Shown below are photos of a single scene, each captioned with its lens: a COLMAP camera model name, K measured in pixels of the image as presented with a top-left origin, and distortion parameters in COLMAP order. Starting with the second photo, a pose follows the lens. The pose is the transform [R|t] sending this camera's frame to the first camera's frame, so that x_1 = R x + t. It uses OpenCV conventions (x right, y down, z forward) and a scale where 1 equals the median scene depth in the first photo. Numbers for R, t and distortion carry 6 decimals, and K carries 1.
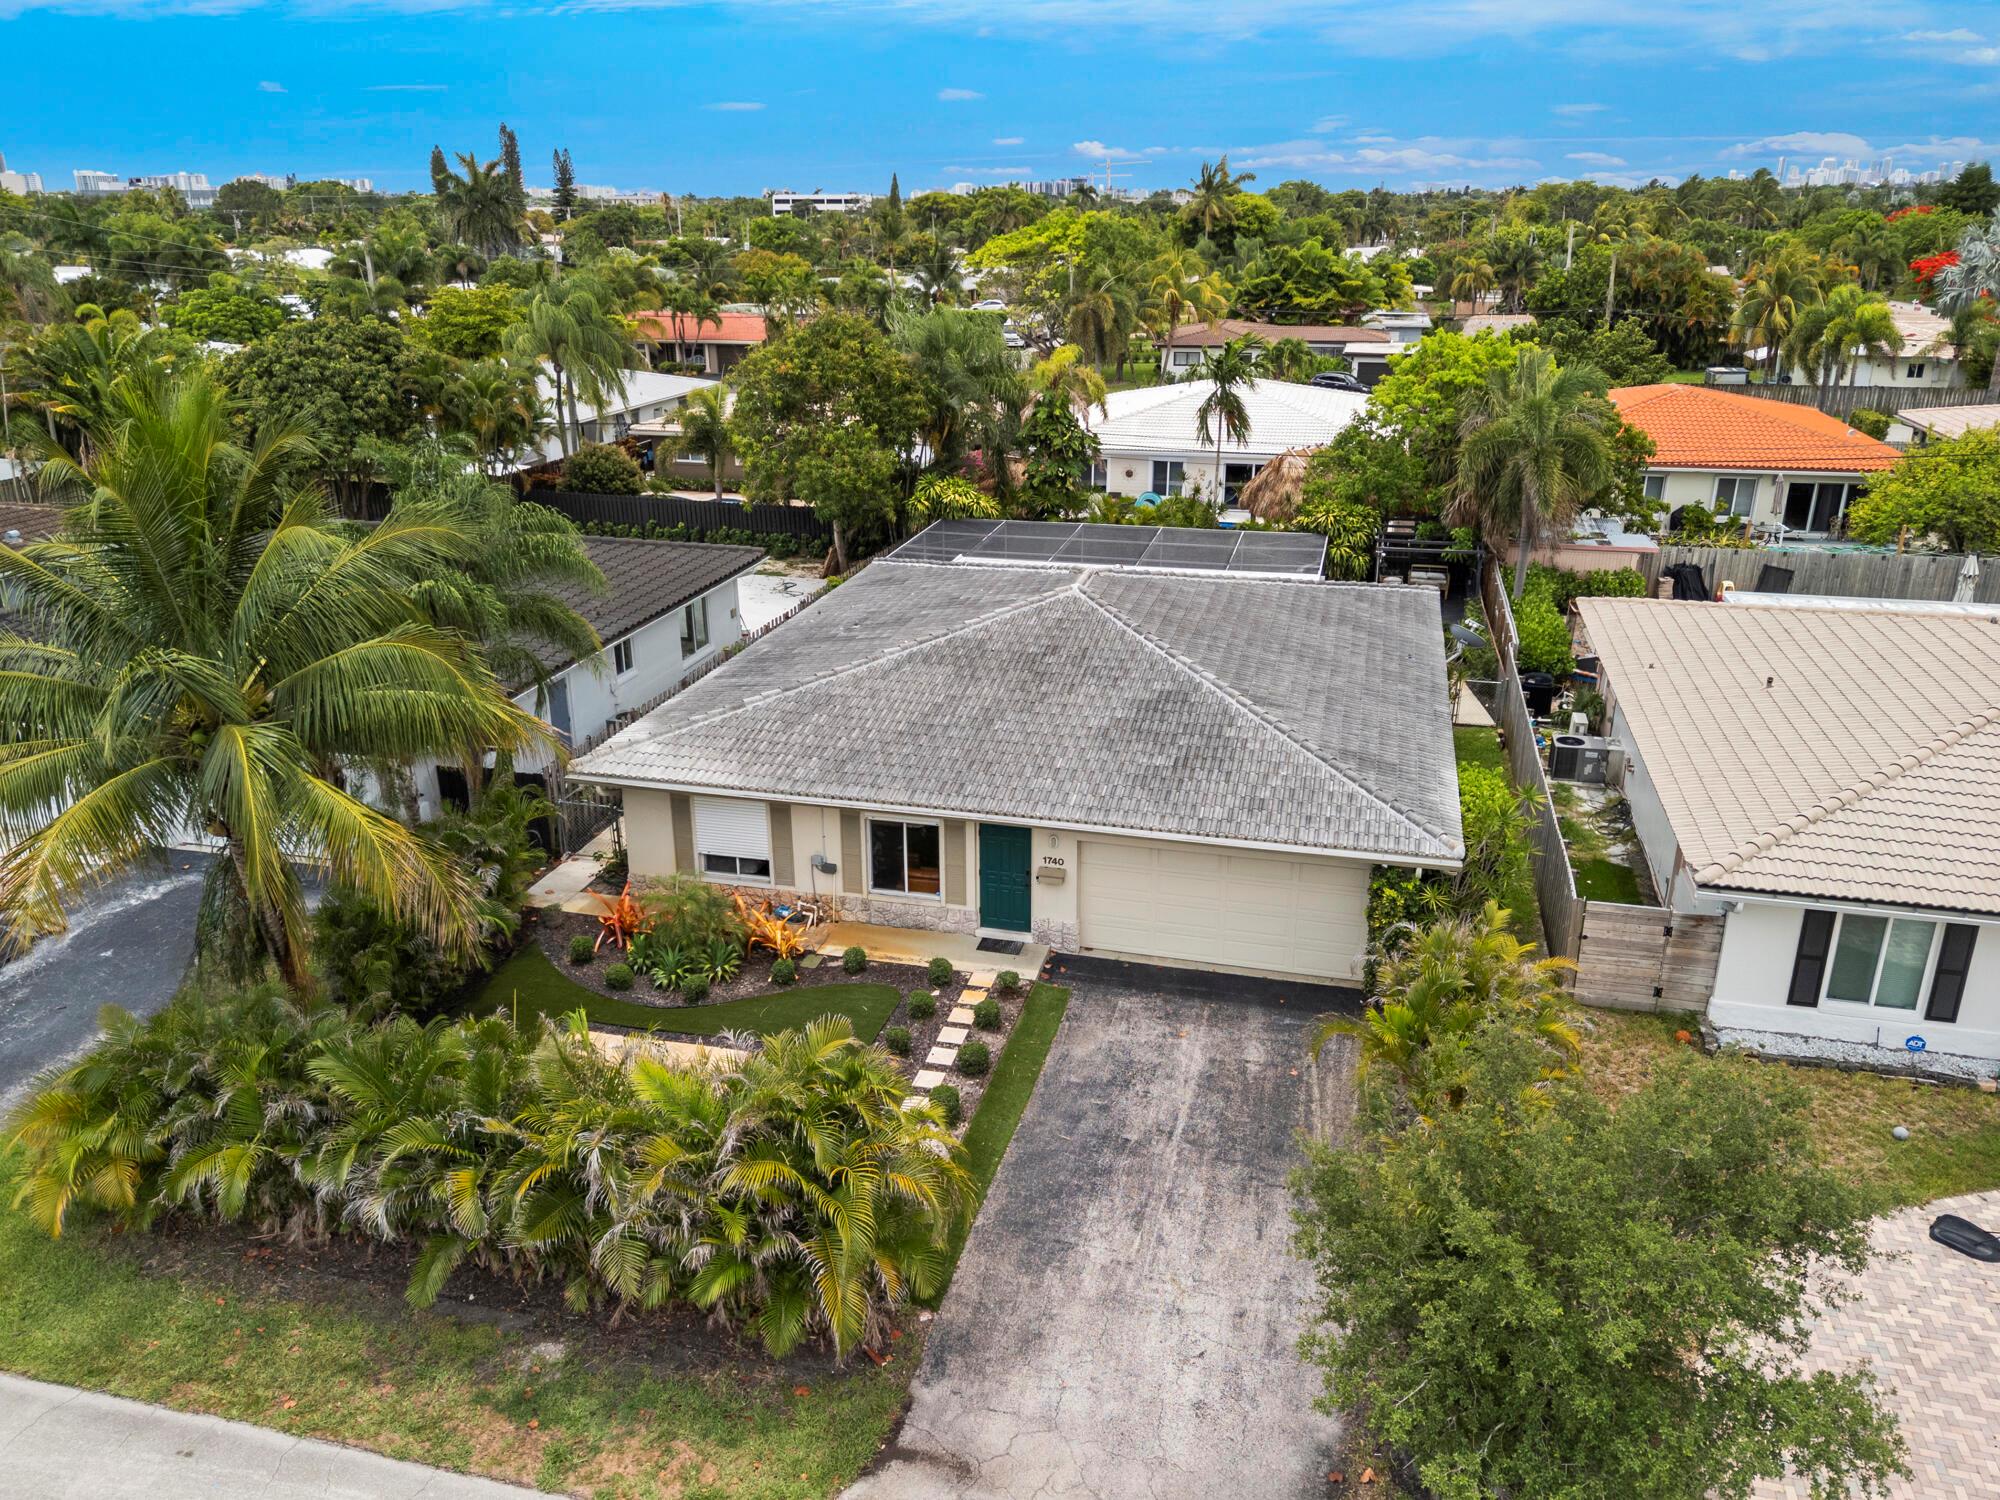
lens RADIAL K [[1427.9, 0, 1000.0], [0, 1427.9, 750.0], [0, 0, 1]] dist [0.052701, -0.043613]
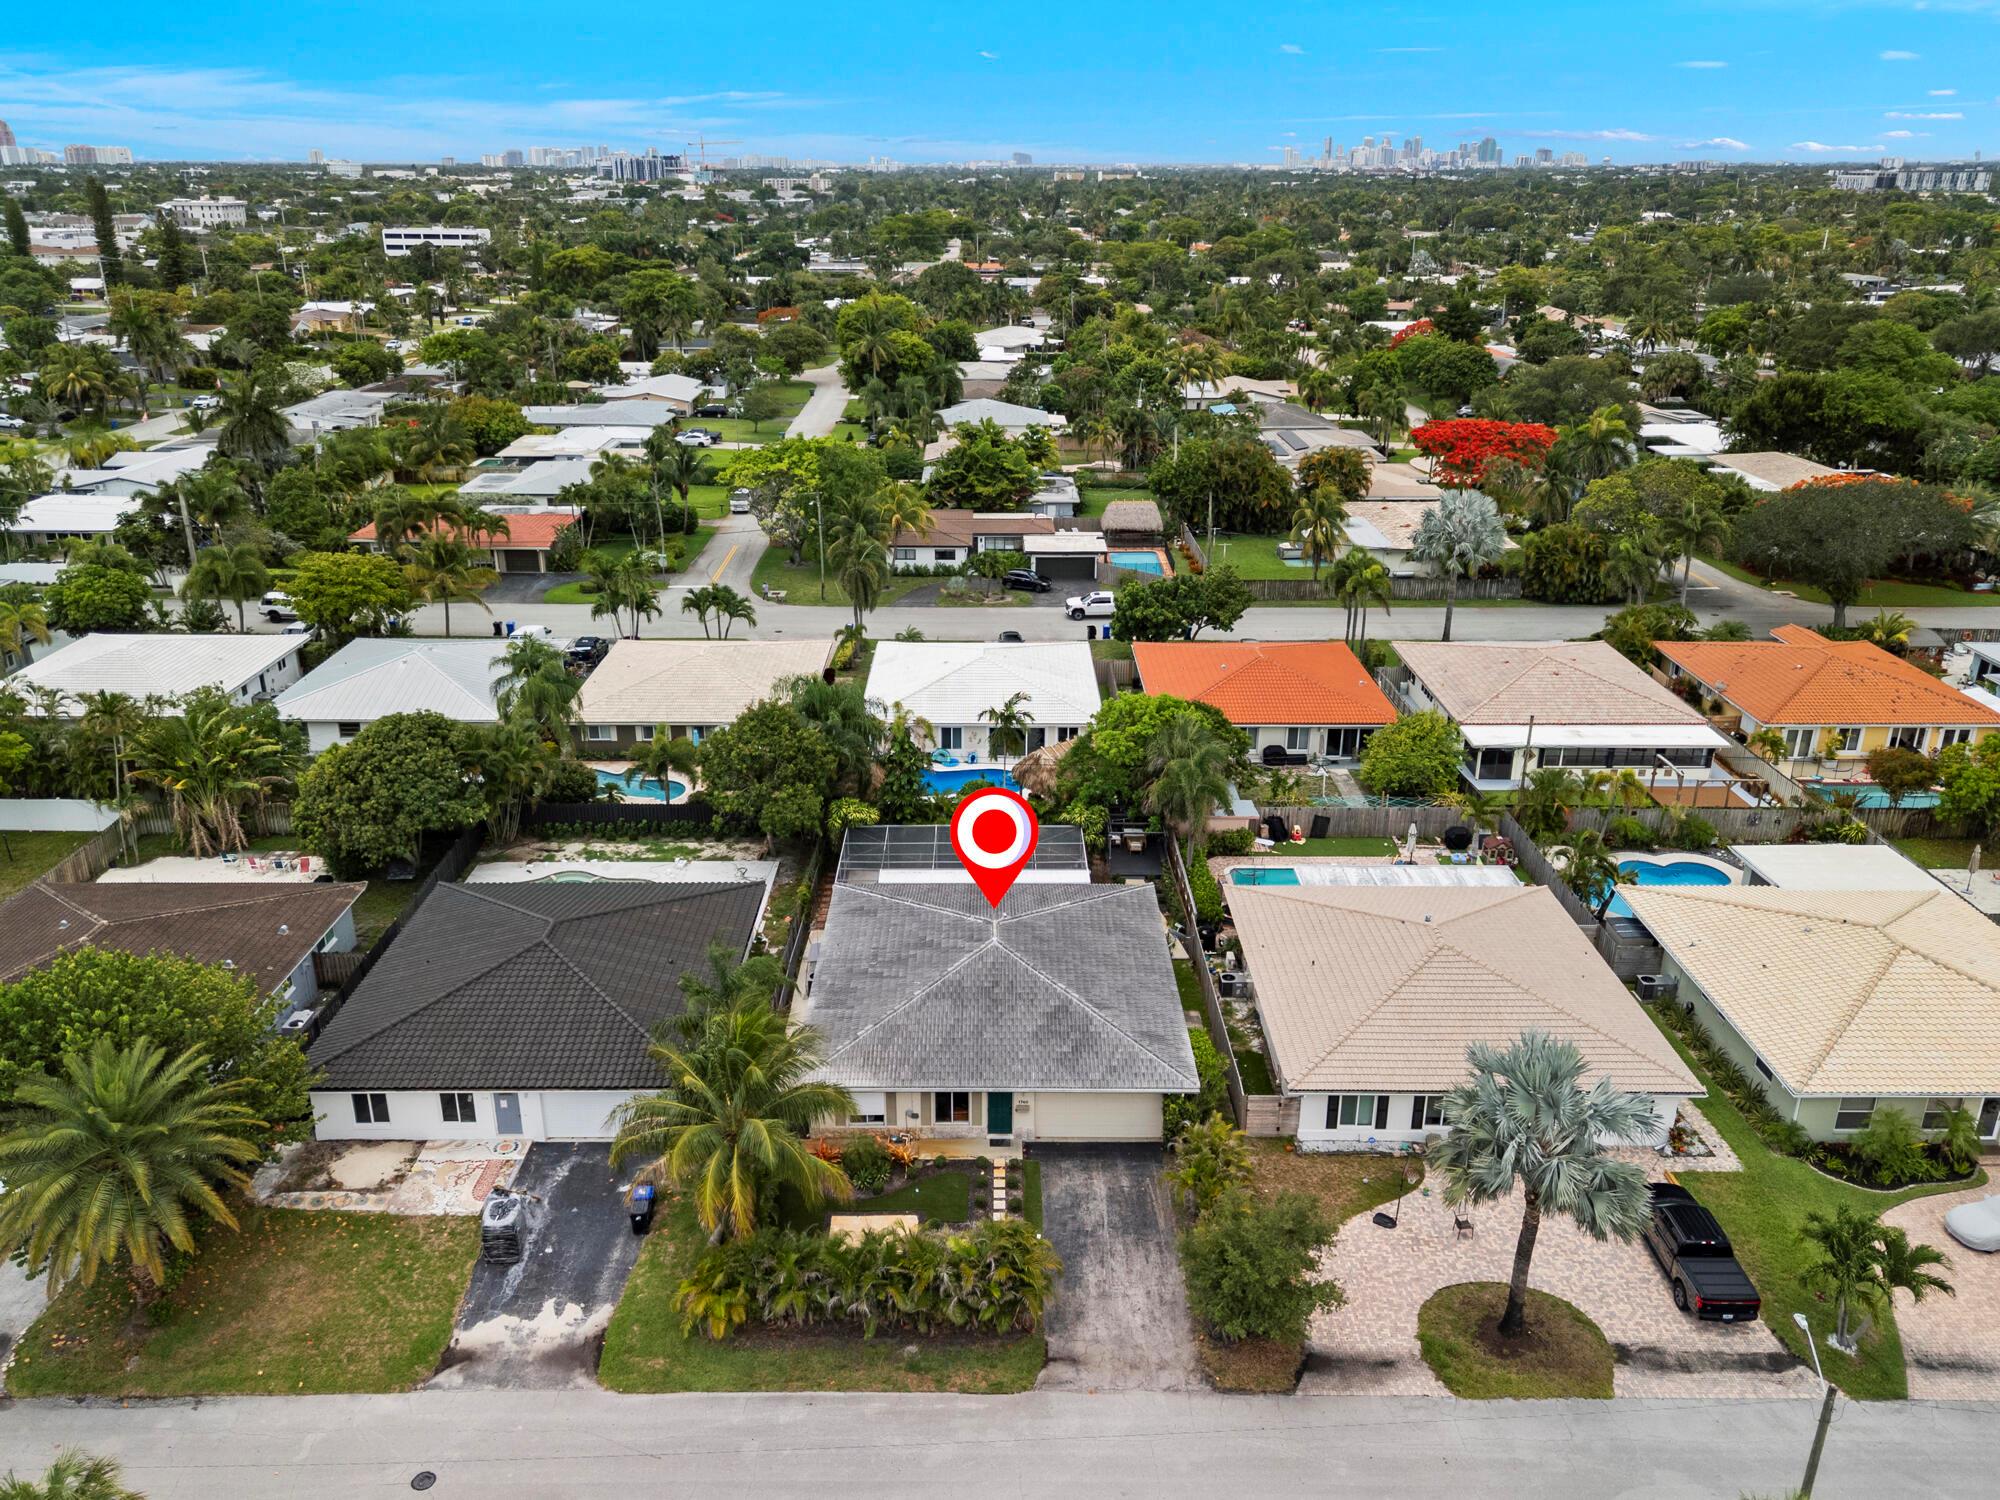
lens RADIAL K [[1427.9, 0, 1000.0], [0, 1427.9, 750.0], [0, 0, 1]] dist [0.052701, -0.043613]
pose [[0.967173, -0.077936, 0.241871, -0.506771], [0.076648, 0.996949, 0.014746, -0.517456], [-0.242282, 0.004277, 0.970196, -1.178956]]
